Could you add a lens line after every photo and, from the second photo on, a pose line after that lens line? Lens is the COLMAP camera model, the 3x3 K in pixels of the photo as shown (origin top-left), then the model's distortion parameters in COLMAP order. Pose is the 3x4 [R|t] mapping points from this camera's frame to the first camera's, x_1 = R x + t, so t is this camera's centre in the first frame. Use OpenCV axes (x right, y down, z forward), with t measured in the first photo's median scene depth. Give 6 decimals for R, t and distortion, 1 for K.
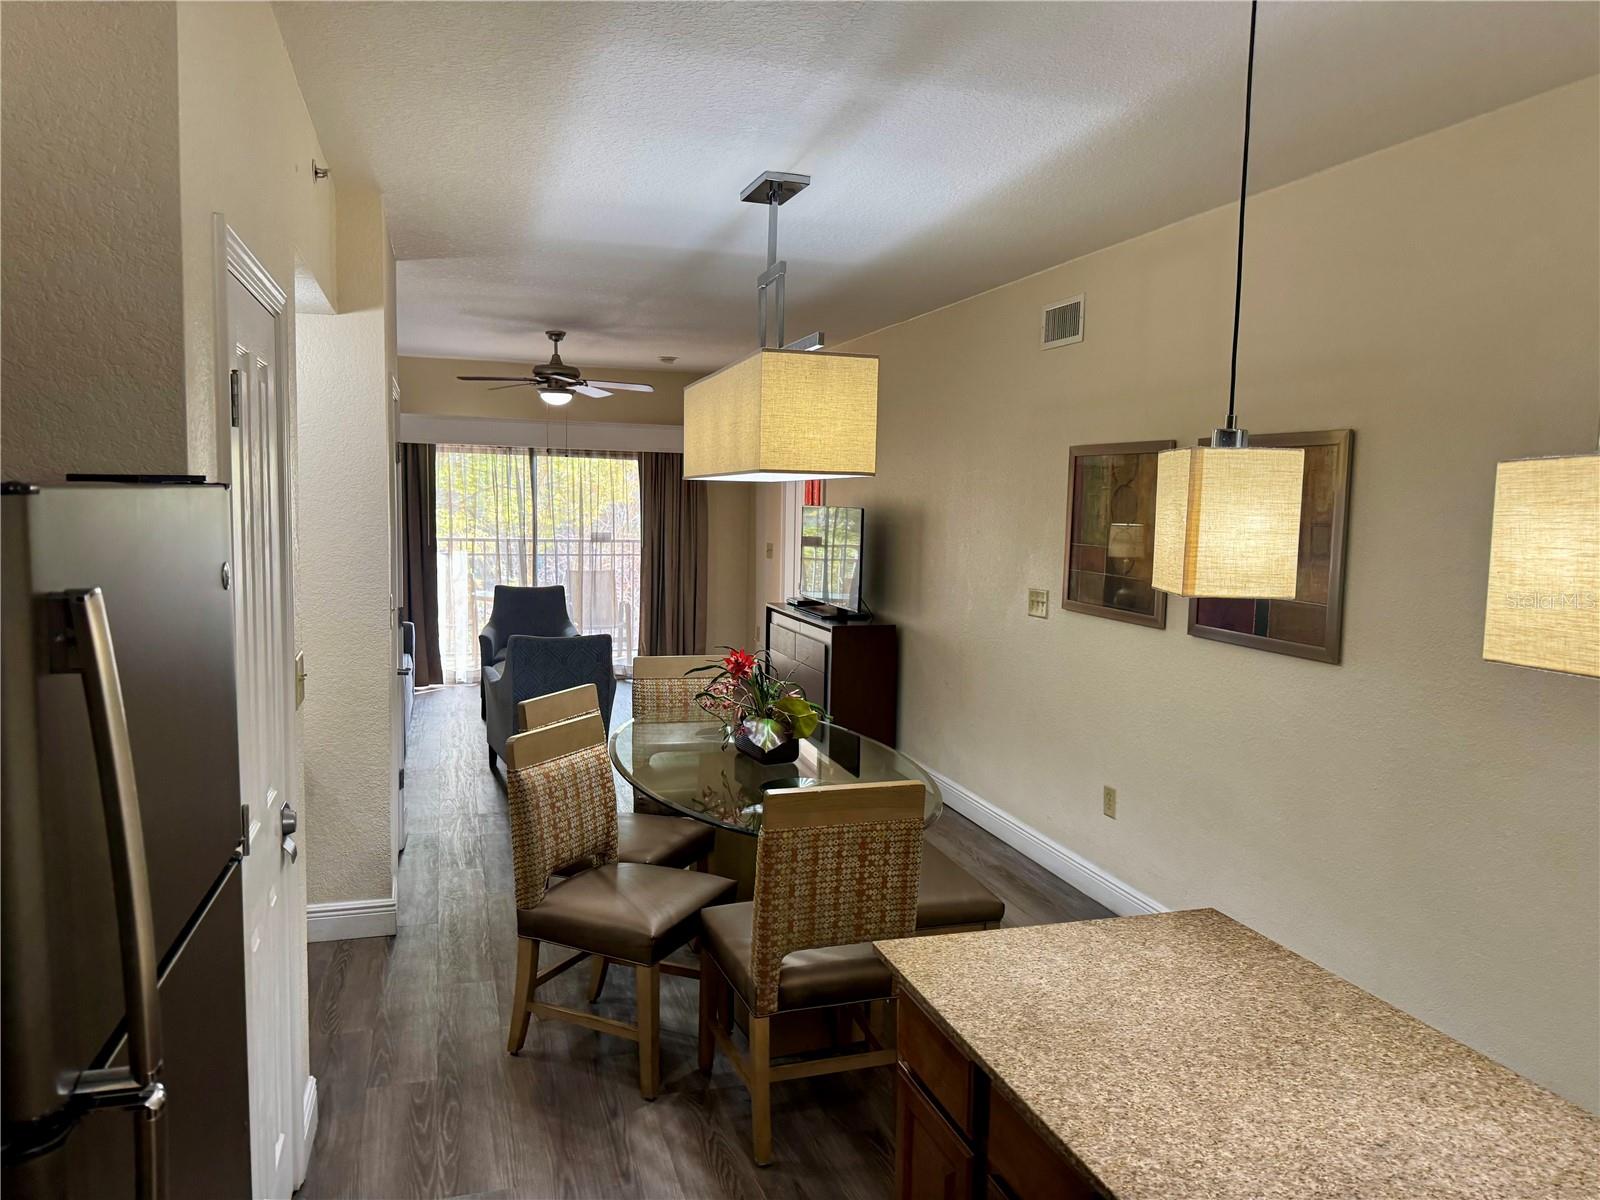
lens RADIAL K [[1135.9, 0, 788.4], [0, 1135.9, 586.7], [0, 0, 1]] dist [0.074528, -0.088010]
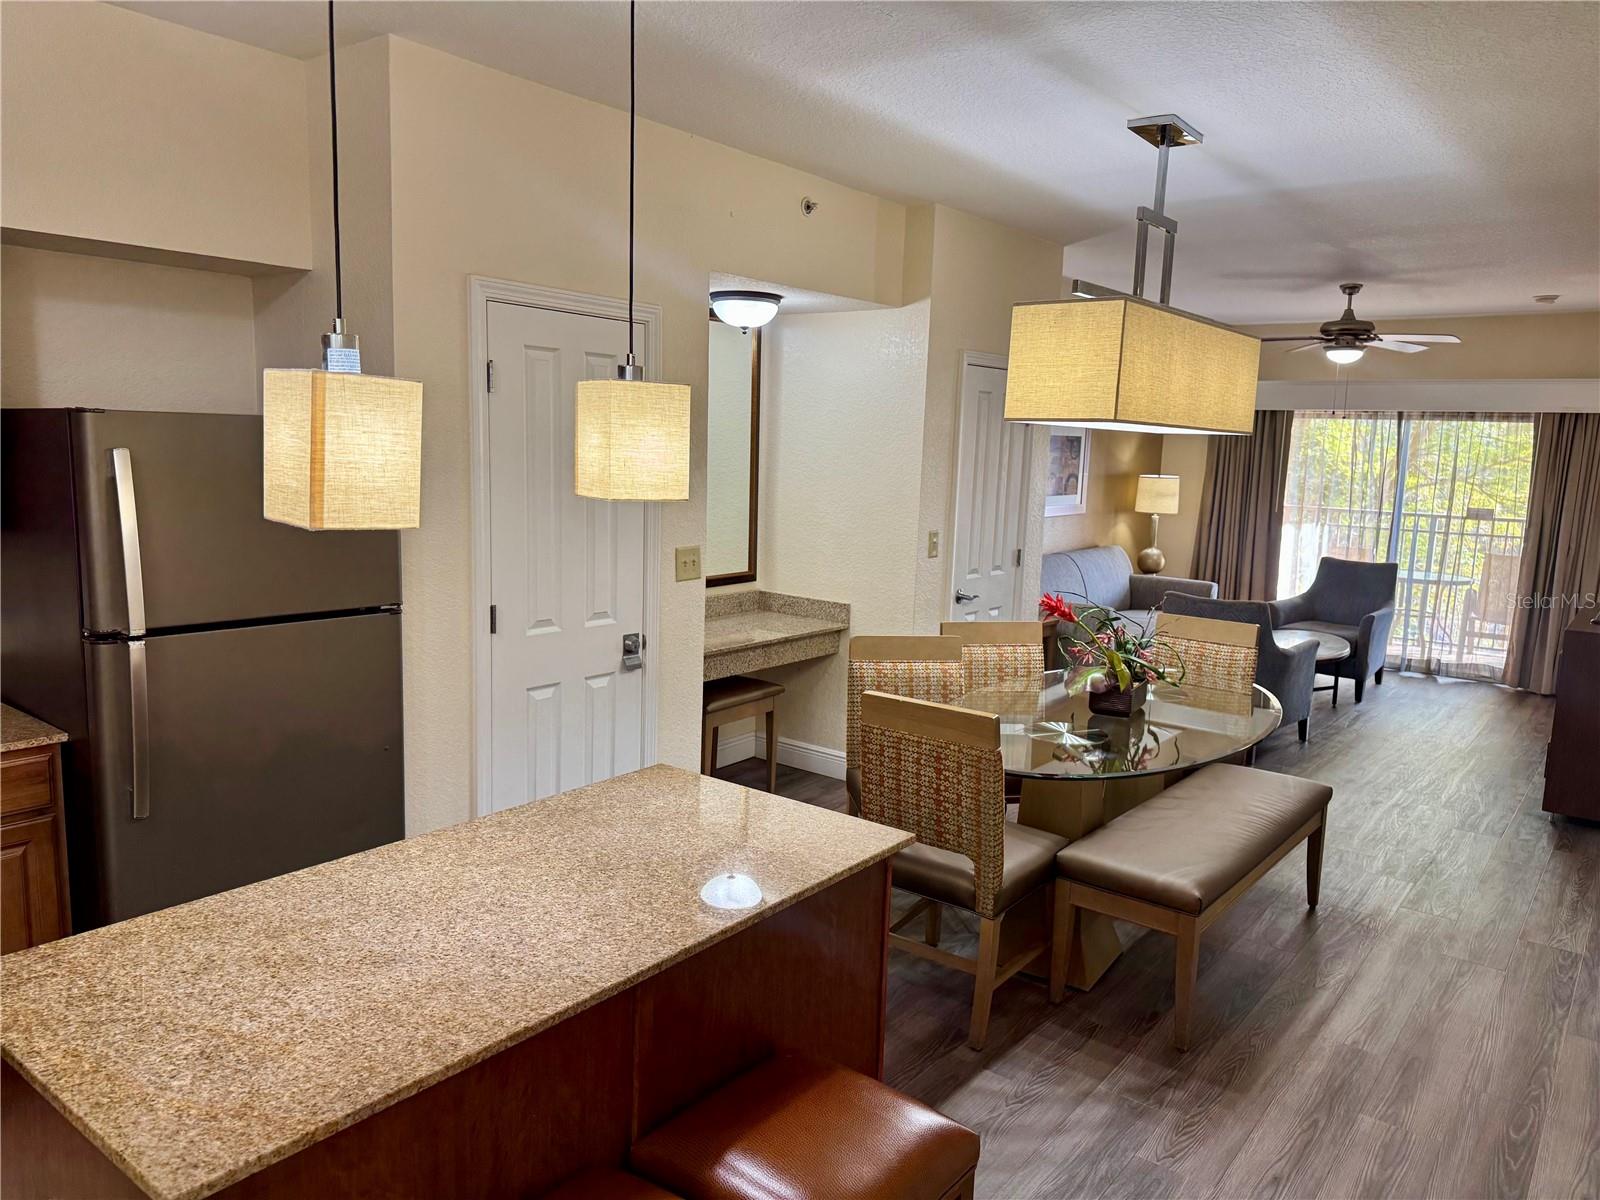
lens RADIAL K [[1136.4, 0, 800.0], [0, 1136.4, 600.0], [0, 0, 1]] dist [0.074605, -0.091427]
pose [[0.563247, 0.112384, -0.818610, 0.752556], [-0.088285, 0.993221, 0.075611, 0.002504], [0.821559, 0.029683, 0.569351, 0.225190]]
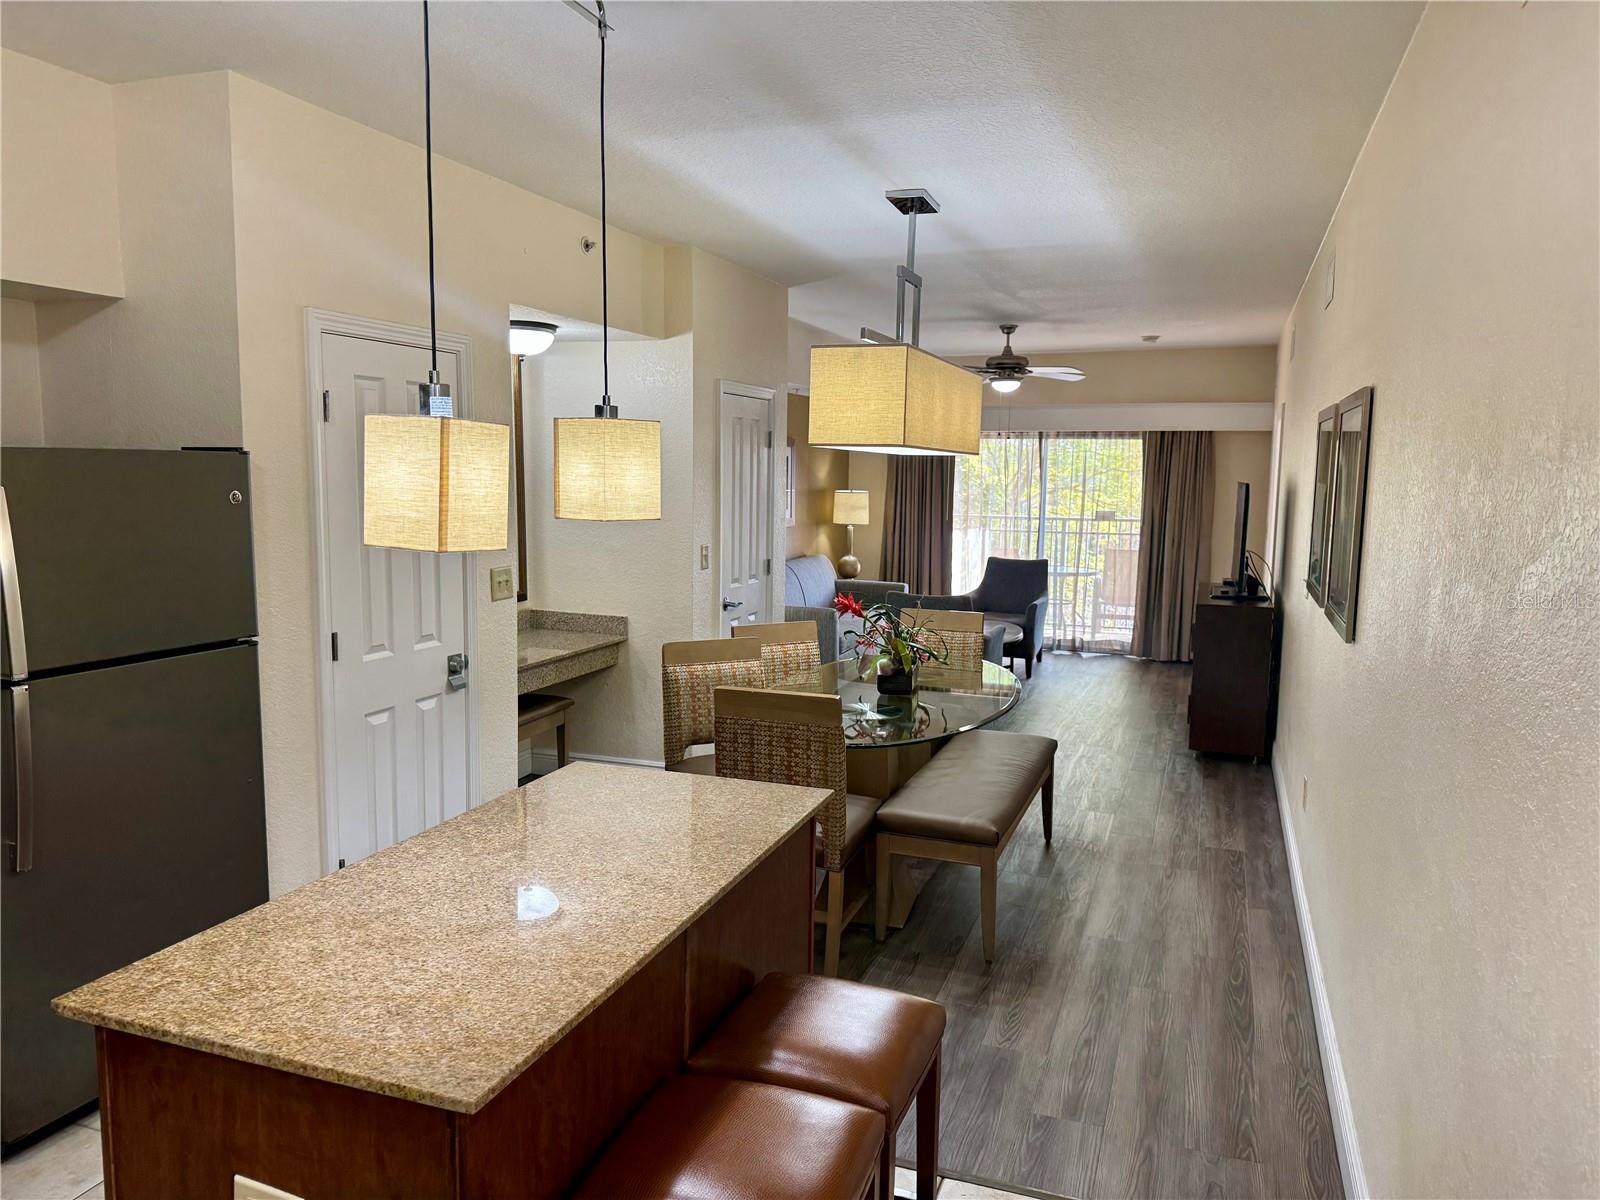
lens RADIAL K [[1136.4, 0, 800.0], [0, 1136.4, 600.0], [0, 0, 1]] dist [0.074605, -0.091427]
pose [[0.789817, 0.062324, -0.610168, 0.721056], [-0.048910, 0.998056, 0.038634, 0.019529], [0.611389, -0.000671, 0.791330, 0.007944]]
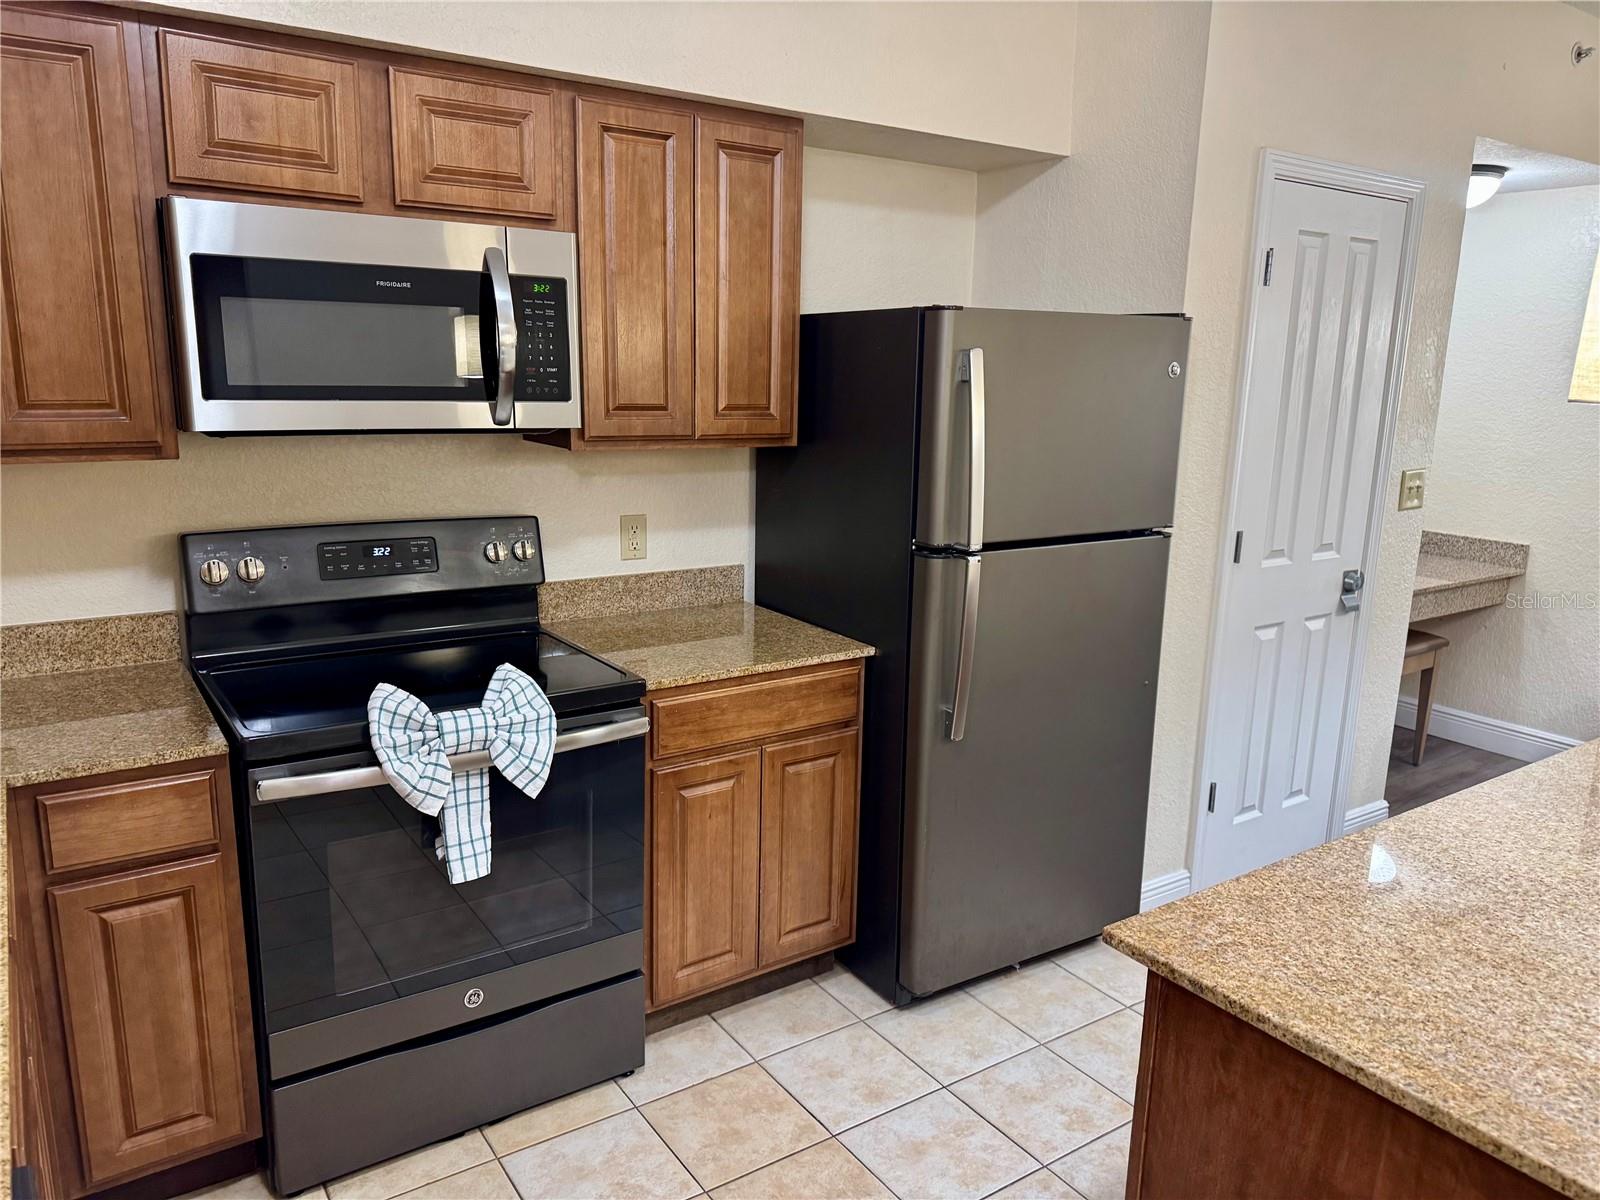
lens RADIAL K [[1126.6, 0, 803.0], [0, 1126.6, 617.5], [0, 0, 1]] dist [0.051019, -0.056178]
pose [[0.288358, 0.194945, -0.937468, 0.508360], [-0.094316, 0.980077, 0.174795, 0.053274], [0.952866, 0.038015, 0.300999, -0.030785]]
